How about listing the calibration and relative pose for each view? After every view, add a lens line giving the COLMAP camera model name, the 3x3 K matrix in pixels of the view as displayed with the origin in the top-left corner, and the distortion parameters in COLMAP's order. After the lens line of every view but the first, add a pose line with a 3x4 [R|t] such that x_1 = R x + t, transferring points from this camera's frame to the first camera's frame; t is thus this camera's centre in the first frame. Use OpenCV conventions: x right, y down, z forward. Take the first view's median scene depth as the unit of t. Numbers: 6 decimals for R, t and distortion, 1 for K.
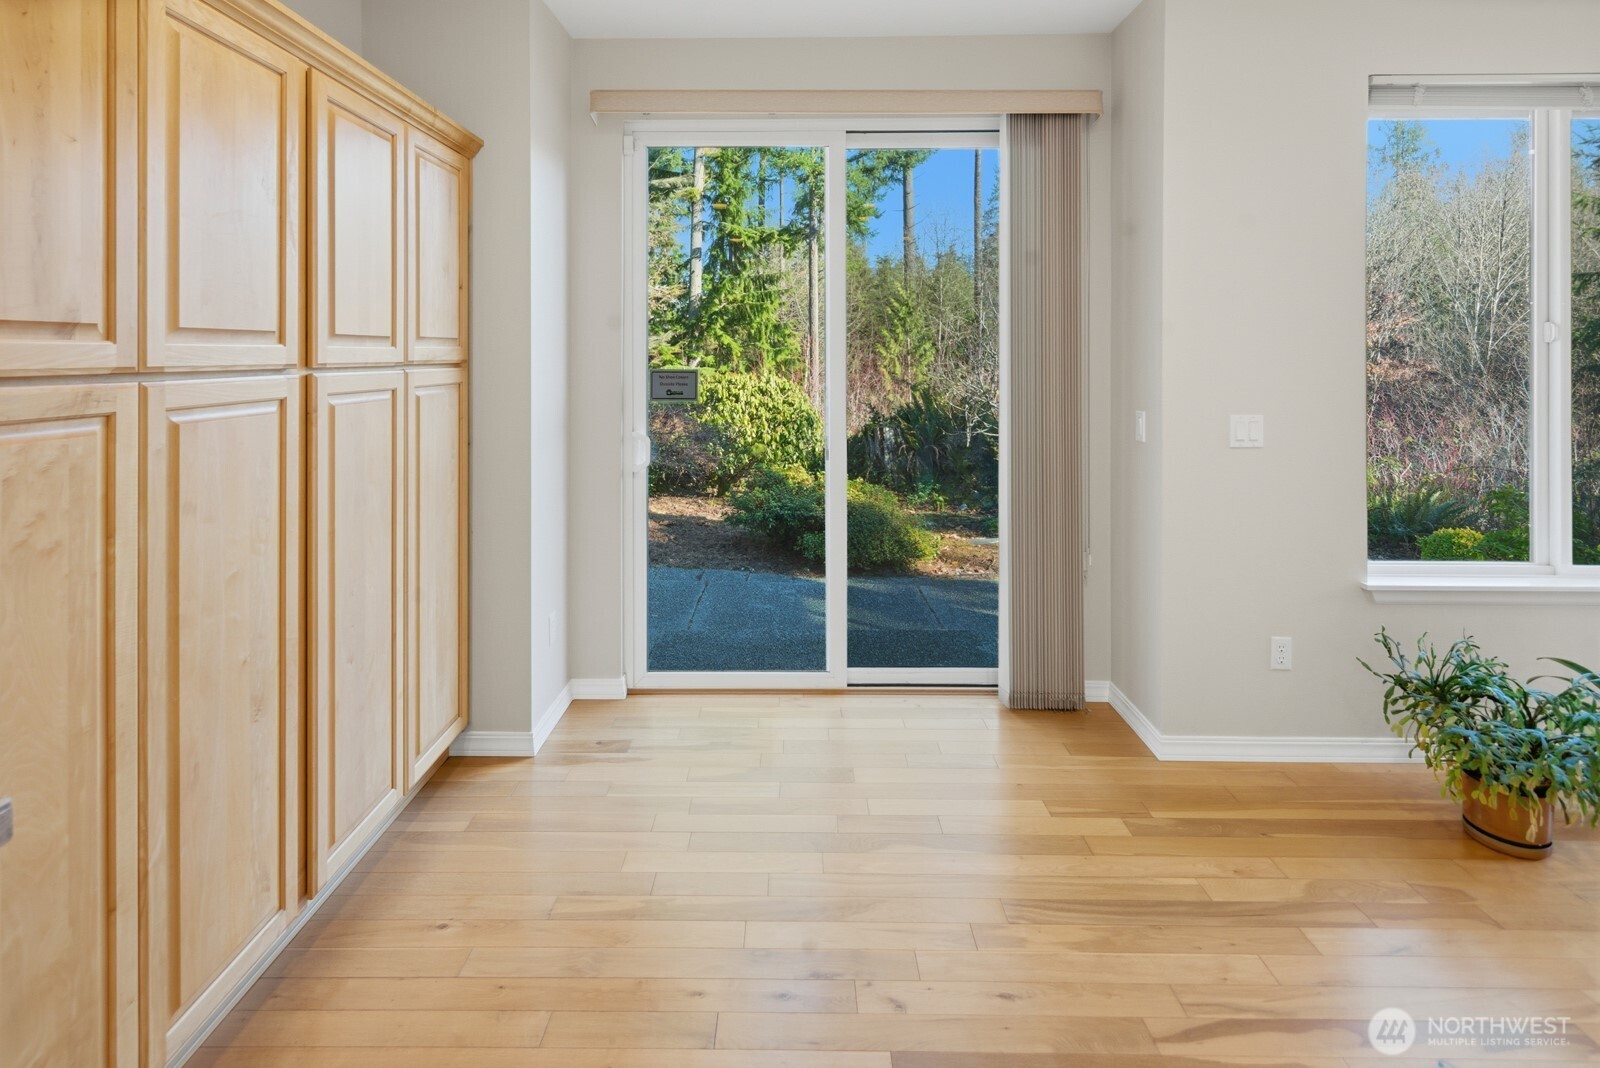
lens RADIAL K [[783.8, 0, 778.7], [0, 783.8, 349.1], [0, 0, 1]] dist [0.005506, -0.003423]
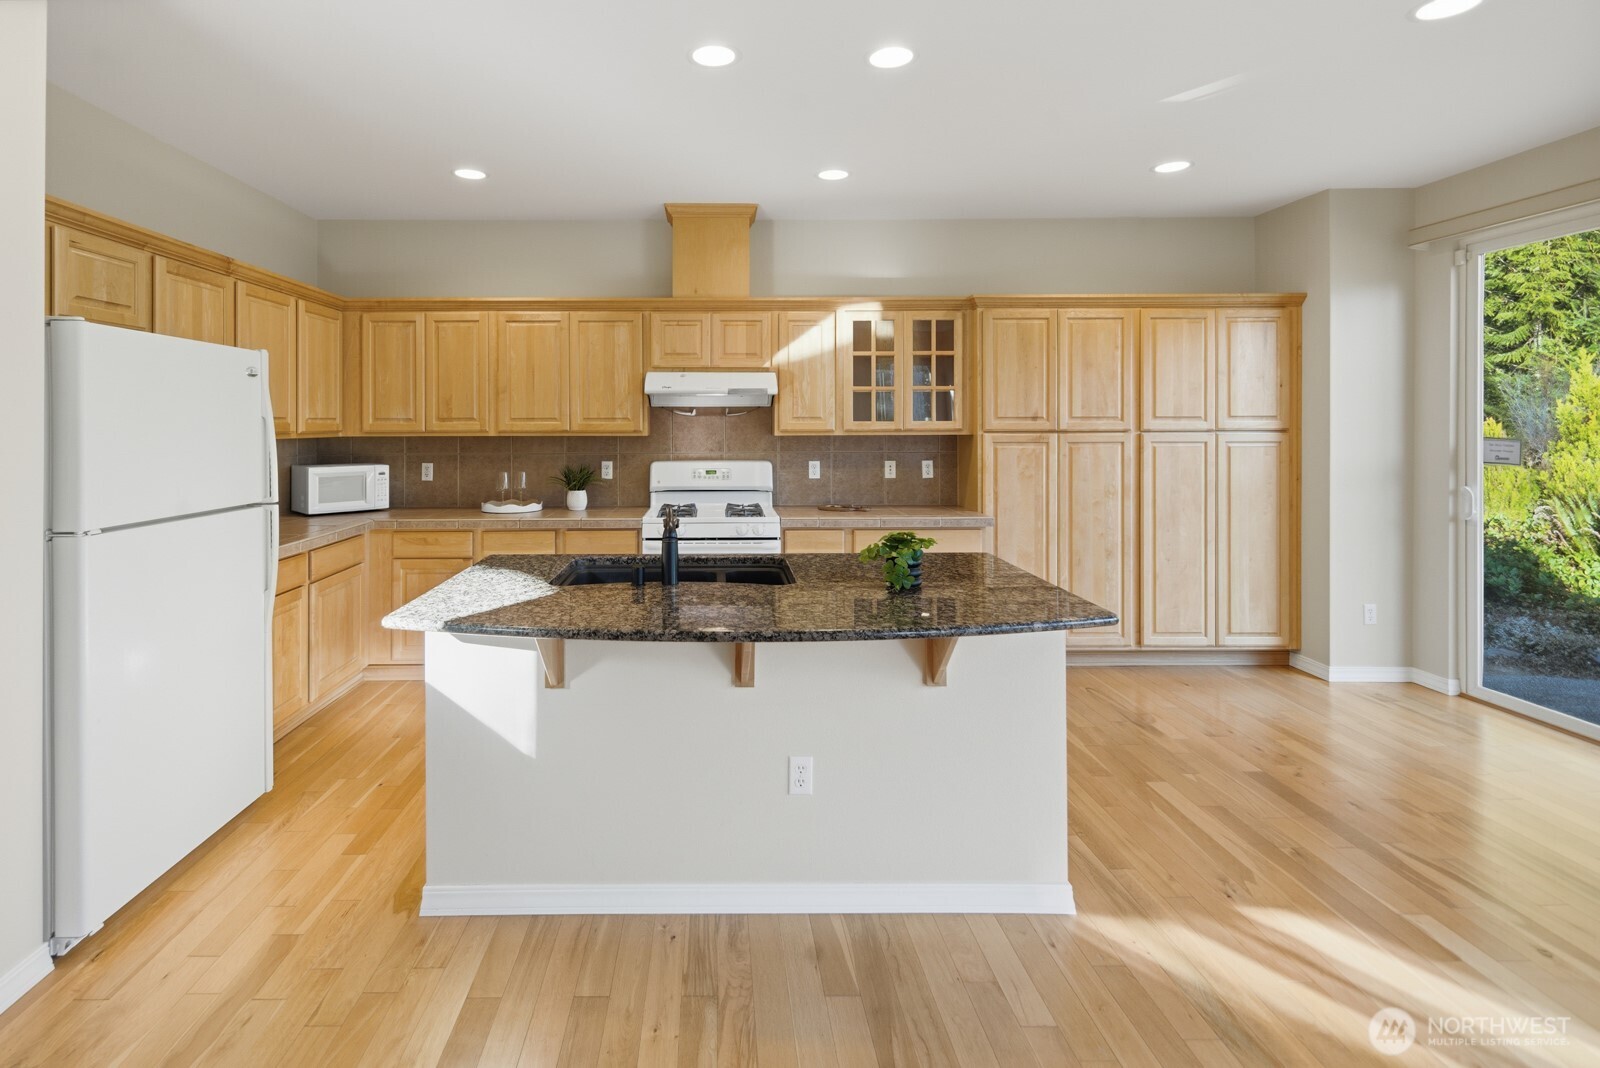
lens RADIAL K [[788.9, 0, 722.6], [0, 788.9, 424.2], [0, 0, 1]] dist [0.002924, -0.000194]
pose [[0.032078, 0.002069, -0.999483, 0.345537], [0.006637, 0.999975, 0.002283, -0.002050], [0.999463, -0.006707, 0.032064, -0.073085]]
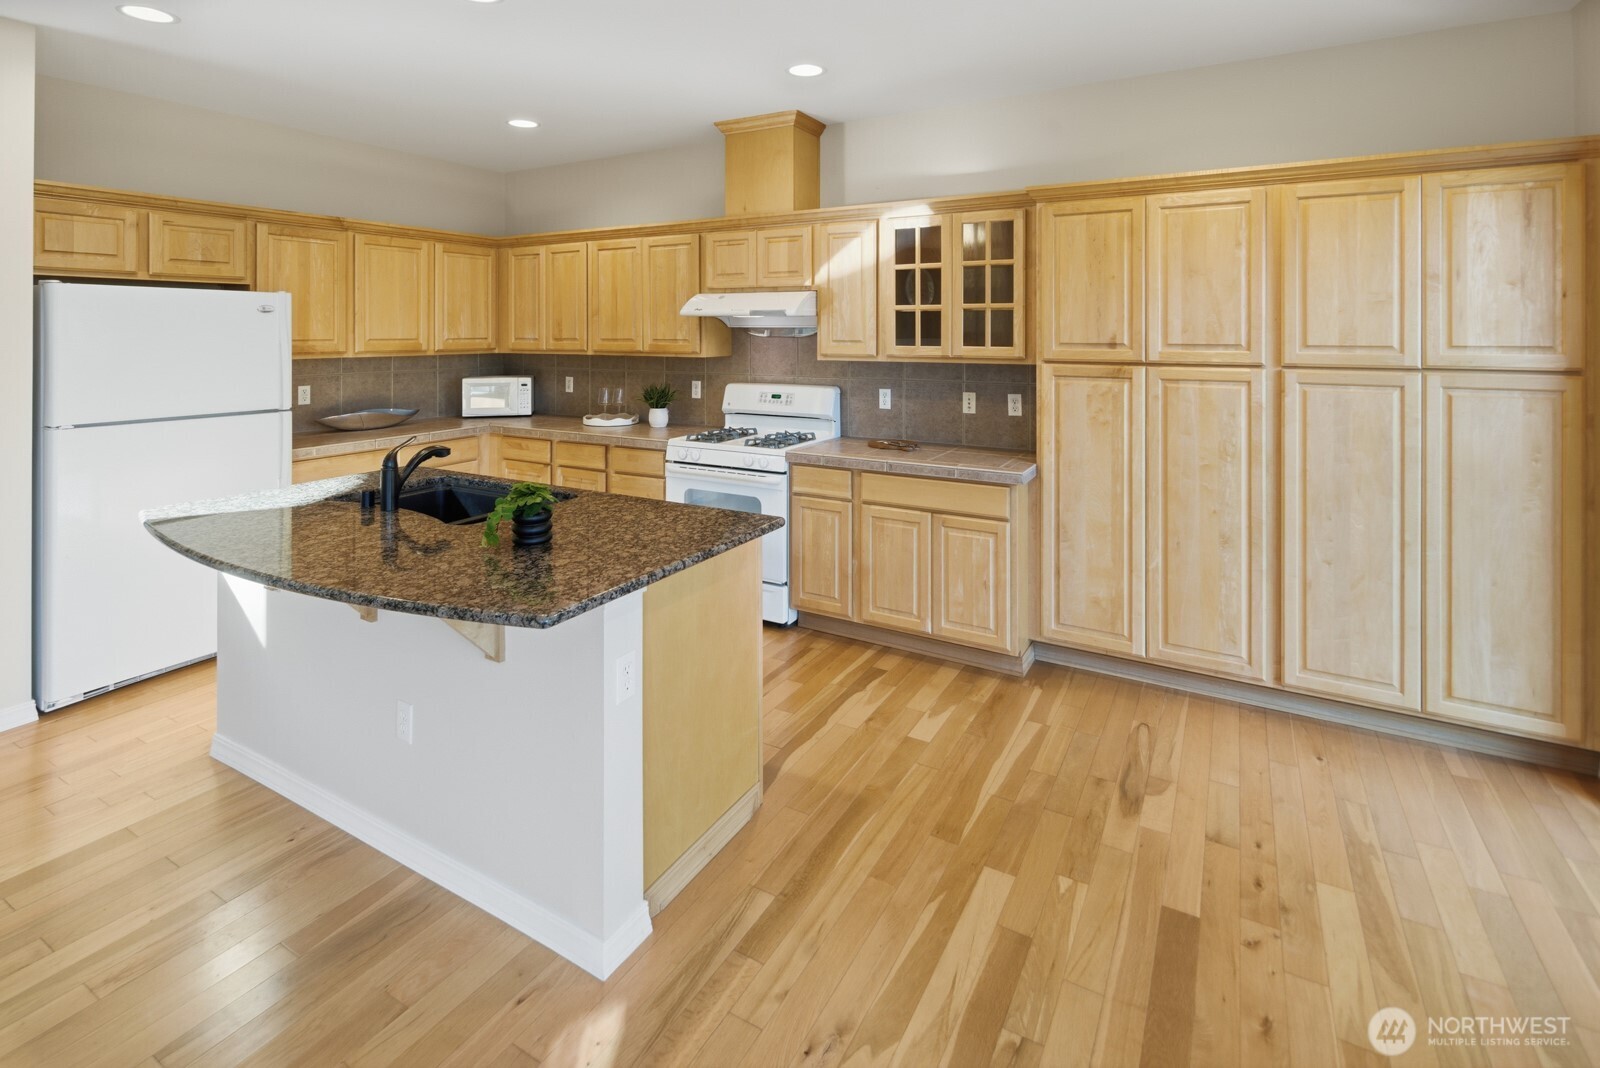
lens RADIAL K [[783.8, 0, 785.5], [0, 783.8, 329.6], [0, 0, 1]] dist [0.005506, -0.003423]
pose [[-0.484184, 0.002758, -0.874962, 0.257720], [0.005053, 0.999987, 0.000356, -0.010991], [0.874952, -0.004249, -0.484192, 0.167313]]
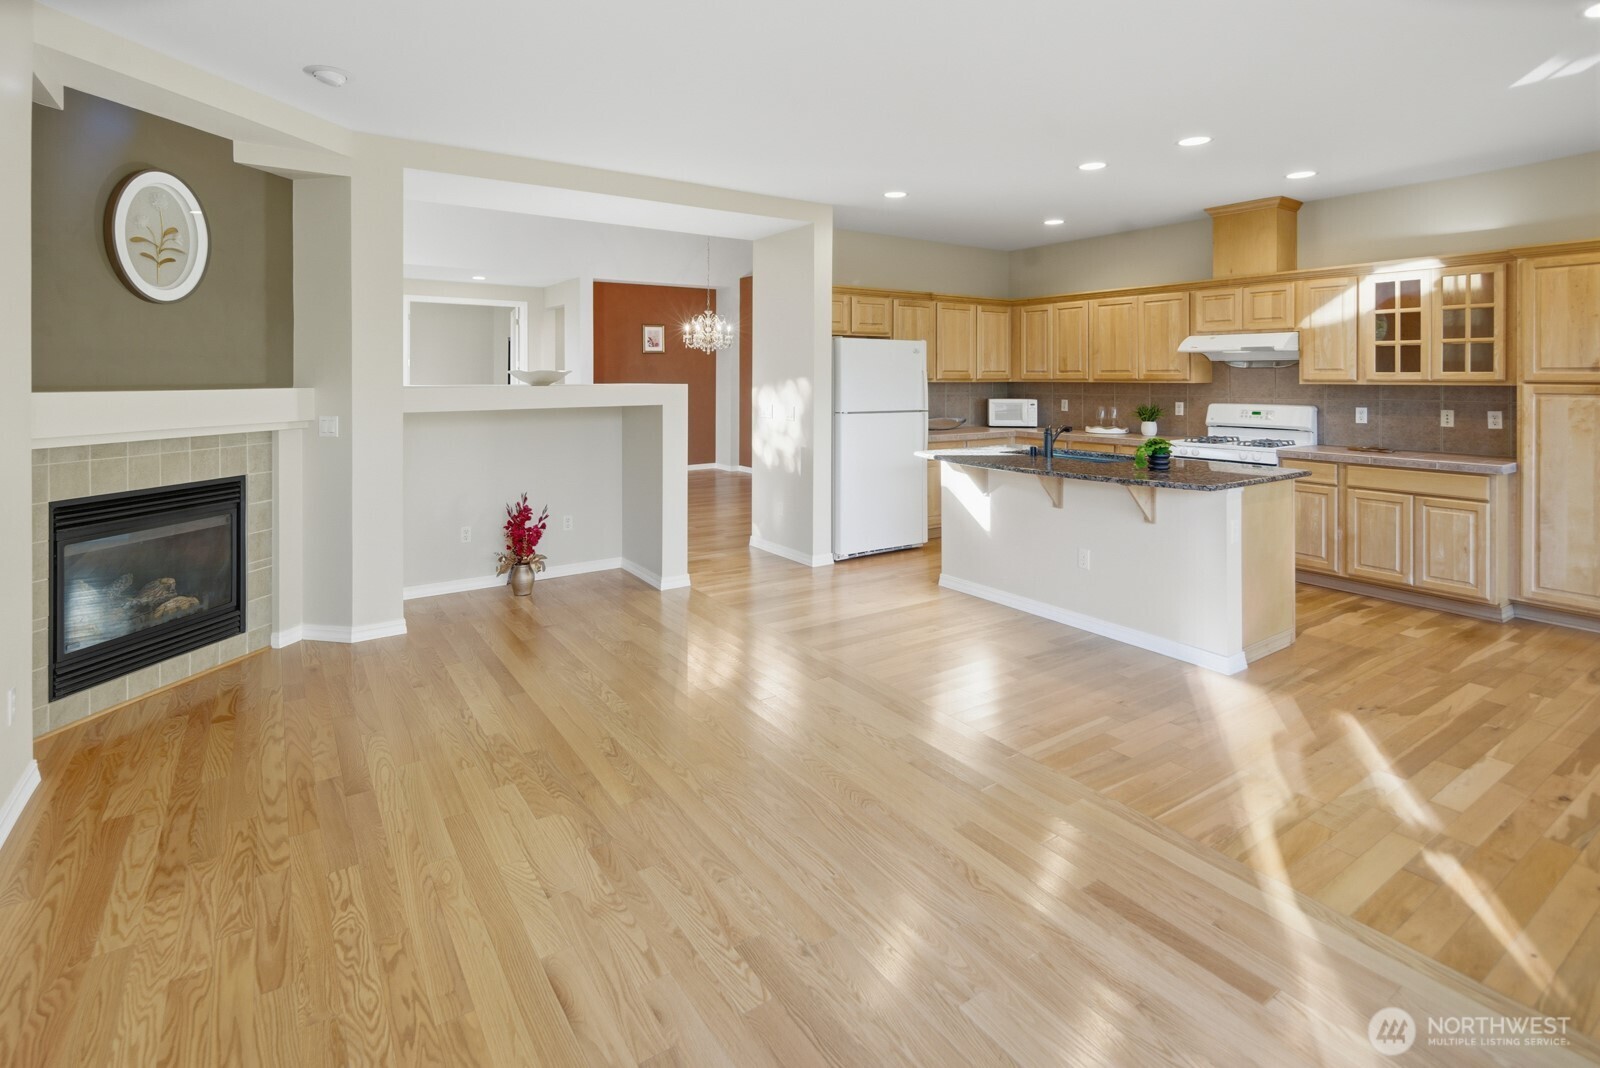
lens RADIAL K [[783.8, 0, 770.5], [0, 783.8, 378.0], [0, 0, 1]] dist [0.005506, -0.003423]
pose [[-0.822279, 0.005365, -0.569060, 0.512449], [0.005164, 0.999985, 0.001966, -0.001436], [0.569062, -0.001322, -0.822294, 0.224099]]
